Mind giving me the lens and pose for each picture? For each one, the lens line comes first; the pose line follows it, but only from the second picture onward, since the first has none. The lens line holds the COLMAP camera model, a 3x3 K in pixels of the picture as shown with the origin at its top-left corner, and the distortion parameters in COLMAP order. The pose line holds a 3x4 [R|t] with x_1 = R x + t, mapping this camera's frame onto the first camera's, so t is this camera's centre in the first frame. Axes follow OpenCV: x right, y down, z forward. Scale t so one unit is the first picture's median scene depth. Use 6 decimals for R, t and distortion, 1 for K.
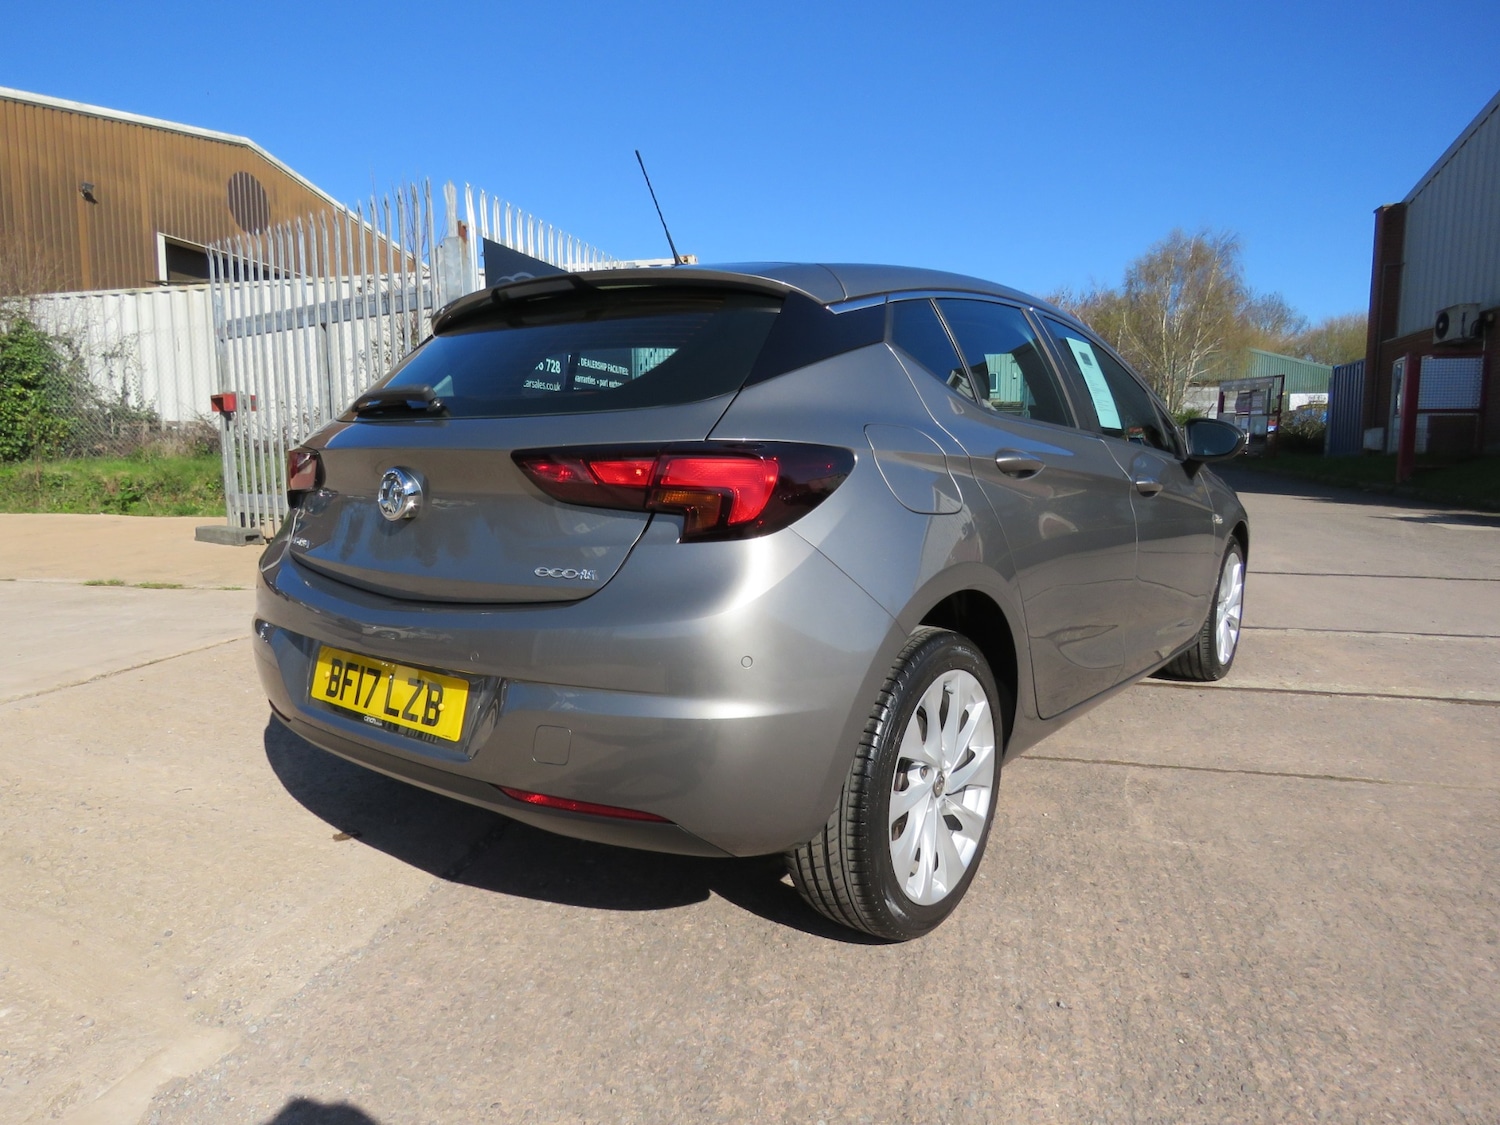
lens RADIAL K [[978.9, 0, 729.7], [0, 978.9, 572.4], [0, 0, 1]] dist [-0.013319, 0.015678]
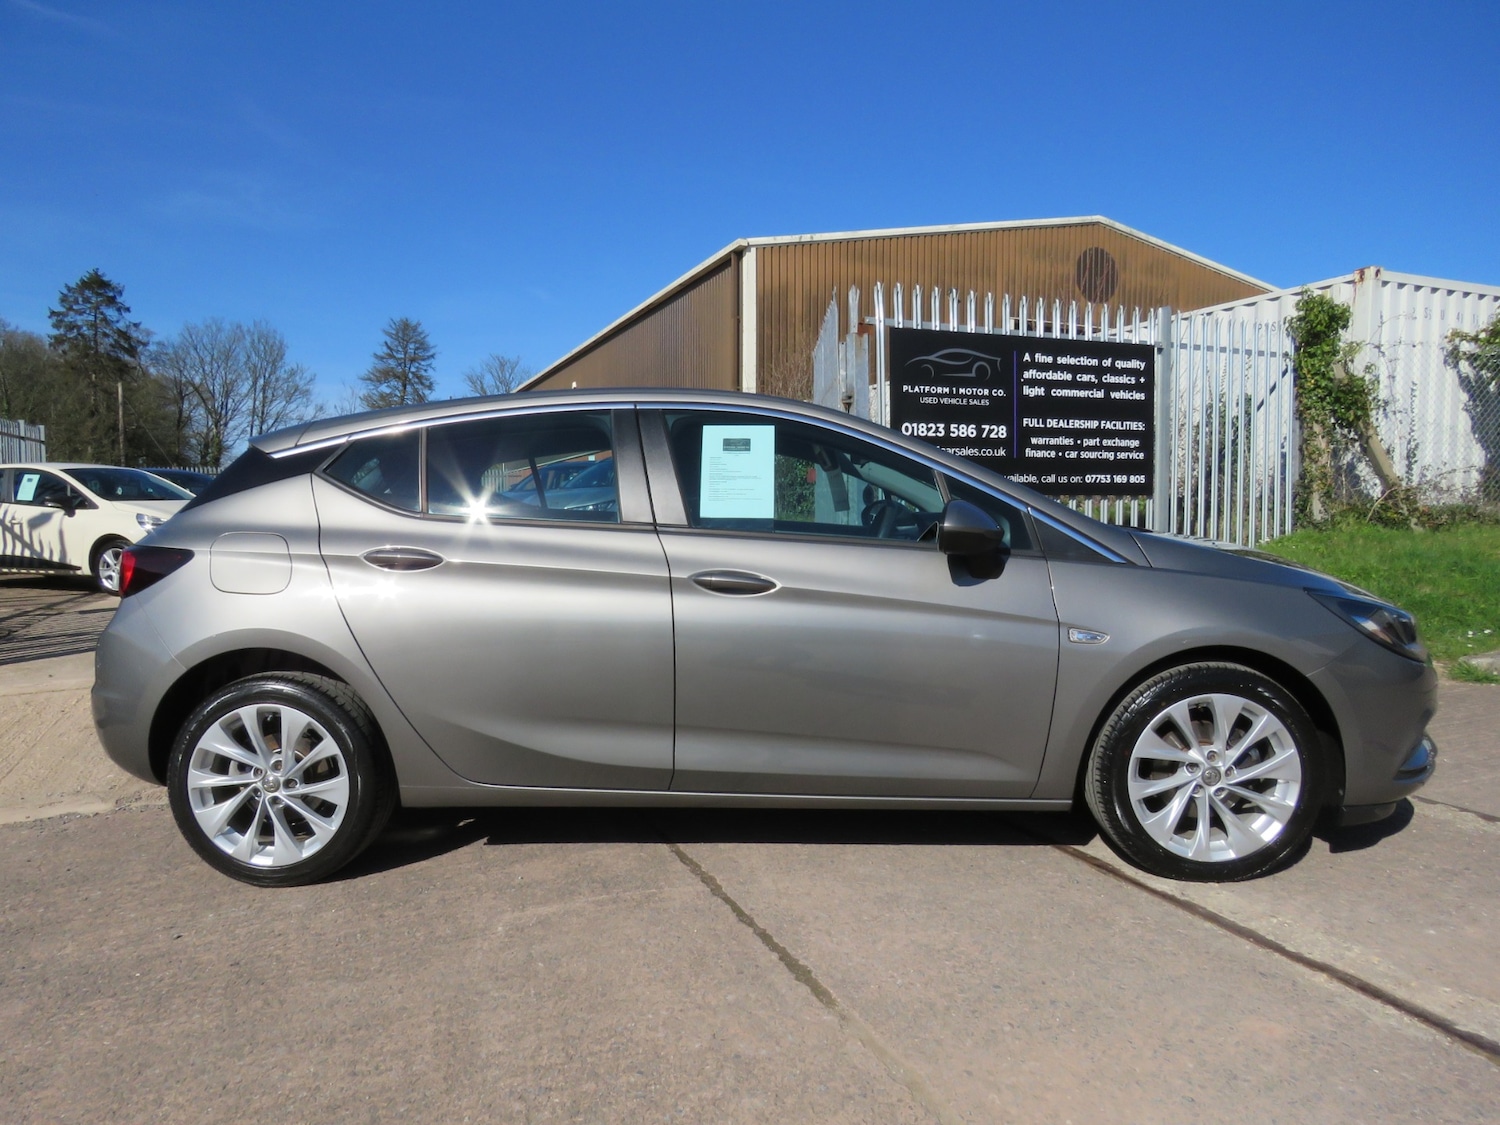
lens RADIAL K [[978.9, 0, 734.6], [0, 978.9, 540.4], [0, 0, 1]] dist [-0.013319, 0.015678]
pose [[0.592181, 0.032883, -0.805134, 1.178762], [-0.094063, 0.995157, -0.028540, -0.105392], [0.800296, 0.092634, 0.592406, 0.450558]]
